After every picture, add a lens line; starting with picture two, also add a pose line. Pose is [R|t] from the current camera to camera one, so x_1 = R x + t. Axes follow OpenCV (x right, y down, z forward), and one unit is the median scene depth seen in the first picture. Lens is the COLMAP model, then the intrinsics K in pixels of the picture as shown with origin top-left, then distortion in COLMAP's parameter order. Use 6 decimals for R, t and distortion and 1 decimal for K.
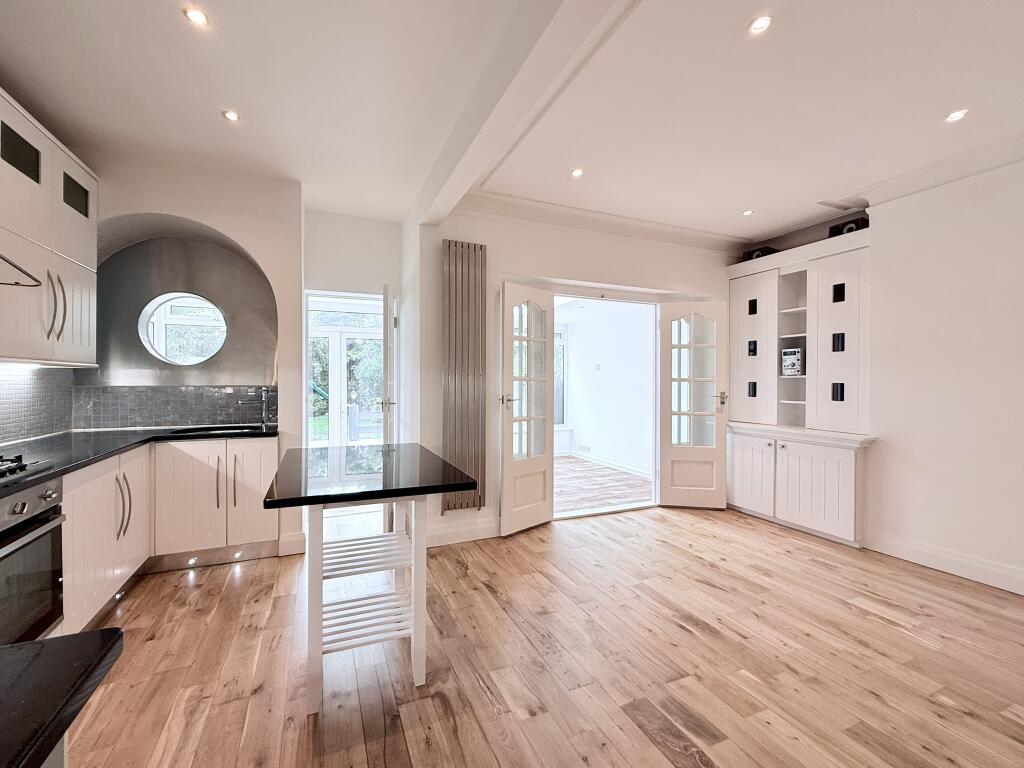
lens RADIAL K [[445.4, 0, 508.1], [0, 445.4, 383.6], [0, 0, 1]] dist [0.000548, 0.000207]
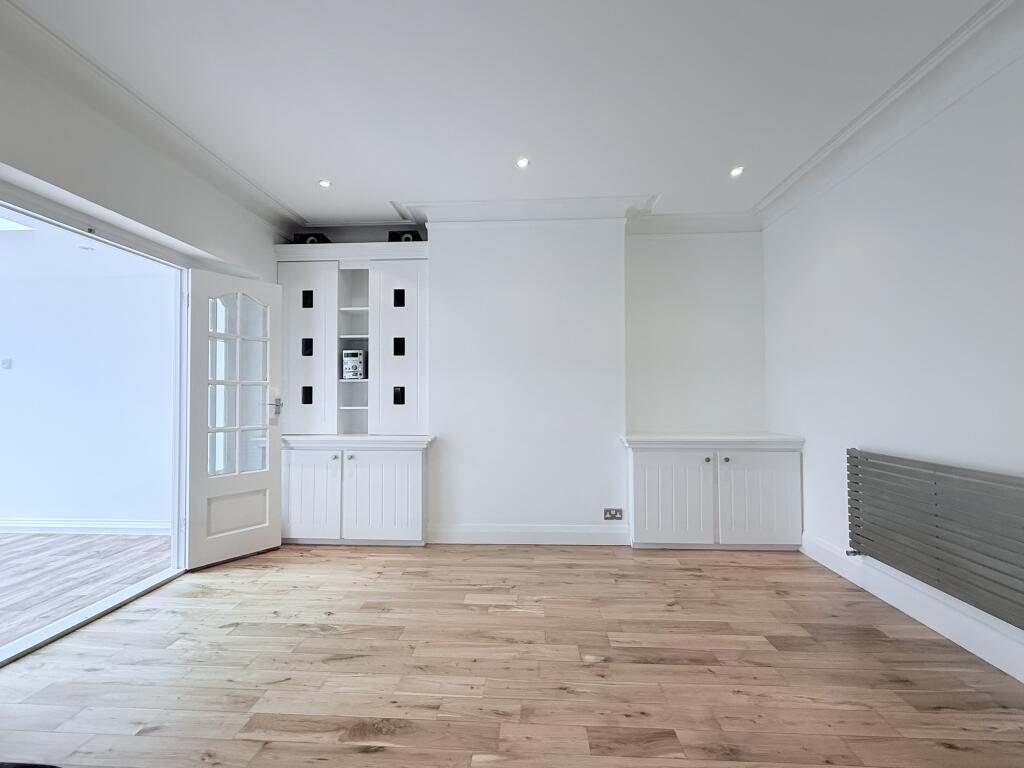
lens RADIAL K [[458.1, 0, 508.3], [0, 458.1, 383.4], [0, 0, 1]] dist [0.001154, 0.000104]
pose [[0.446065, 0.017352, 0.894833, -0.080031], [0.011380, 0.999621, -0.025057, 0.020799], [-0.894928, 0.021360, 0.445698, 0.325697]]
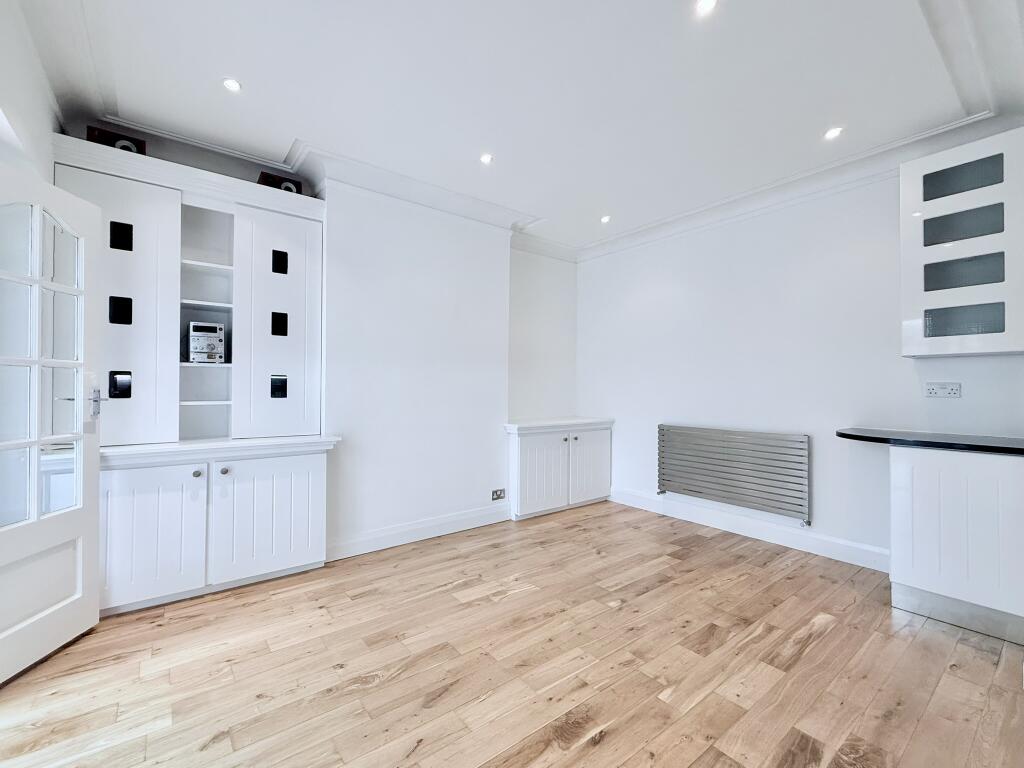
lens RADIAL K [[445.4, 0, 508.1], [0, 445.4, 383.6], [0, 0, 1]] dist [0.000548, 0.000207]
pose [[-0.253012, 0.002414, 0.967460, -0.134611], [-0.000529, 0.999996, -0.002634, 0.016192], [-0.967463, -0.001178, -0.253009, 0.829738]]
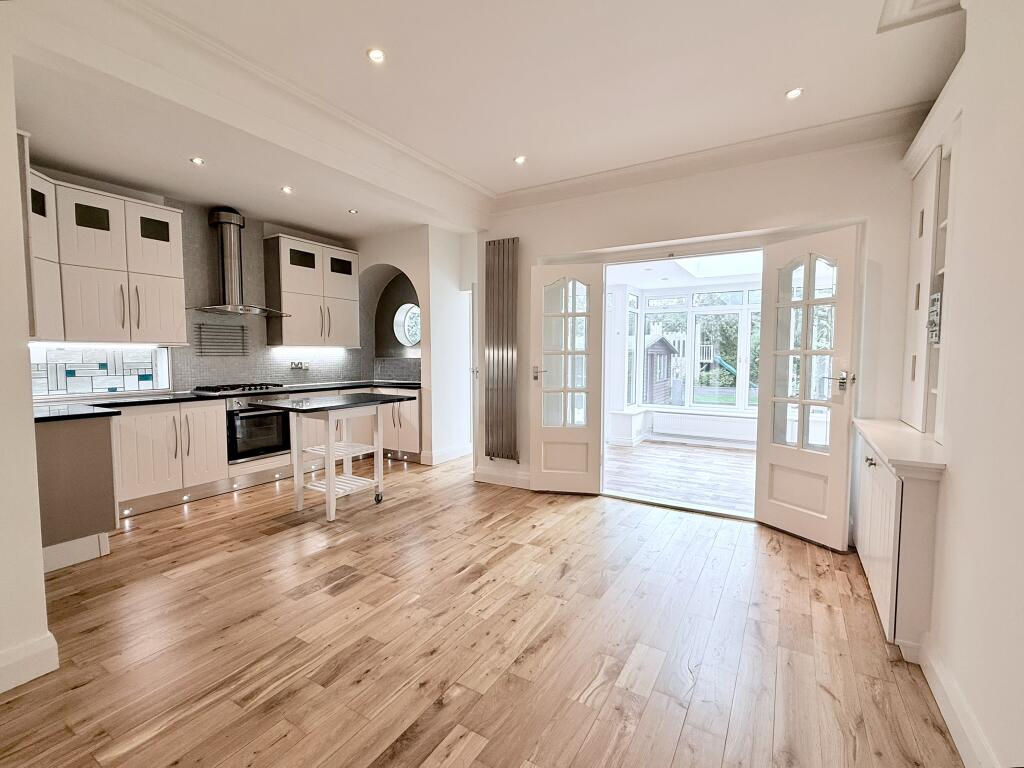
lens RADIAL K [[458.1, 0, 508.3], [0, 458.1, 383.4], [0, 0, 1]] dist [0.001154, 0.000104]
pose [[0.577110, 0.048204, -0.815243, 0.901471], [-0.004318, 0.998423, 0.055979, 0.001924], [0.816655, -0.028786, 0.576408, 0.275474]]
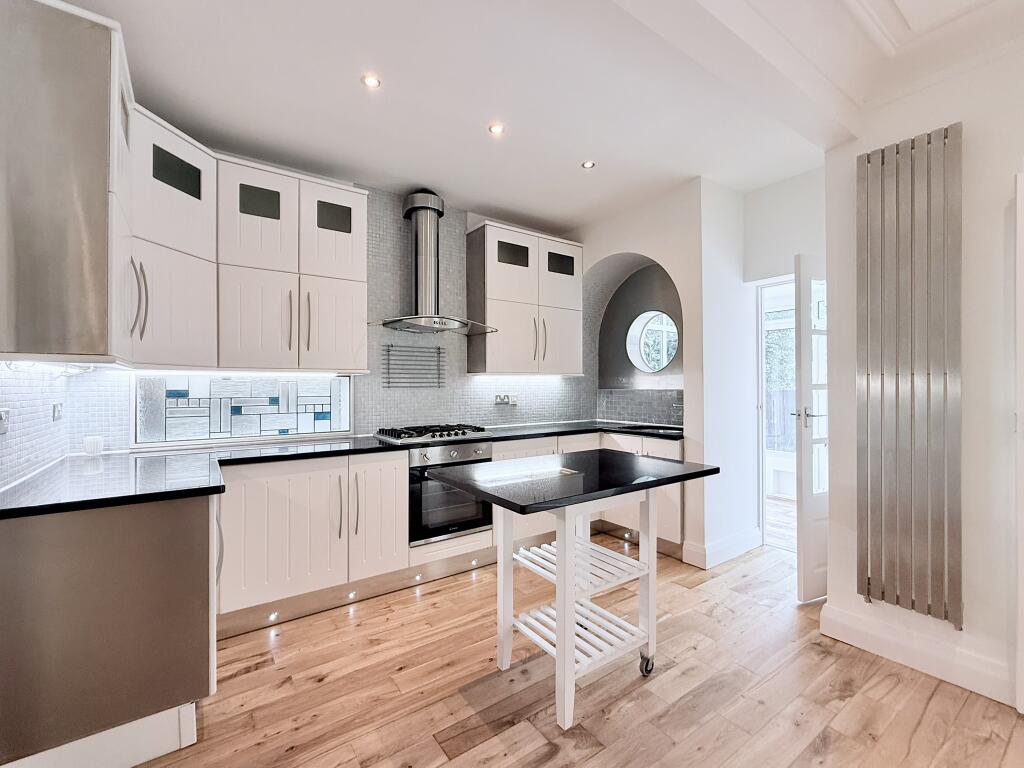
lens RADIAL K [[445.4, 0, 508.1], [0, 445.4, 383.6], [0, 0, 1]] dist [0.000548, 0.000207]
pose [[0.204541, -0.006565, -0.978836, 0.340205], [-0.002931, 0.999969, -0.007319, -0.000921], [0.978854, 0.004366, 0.204515, 0.368219]]
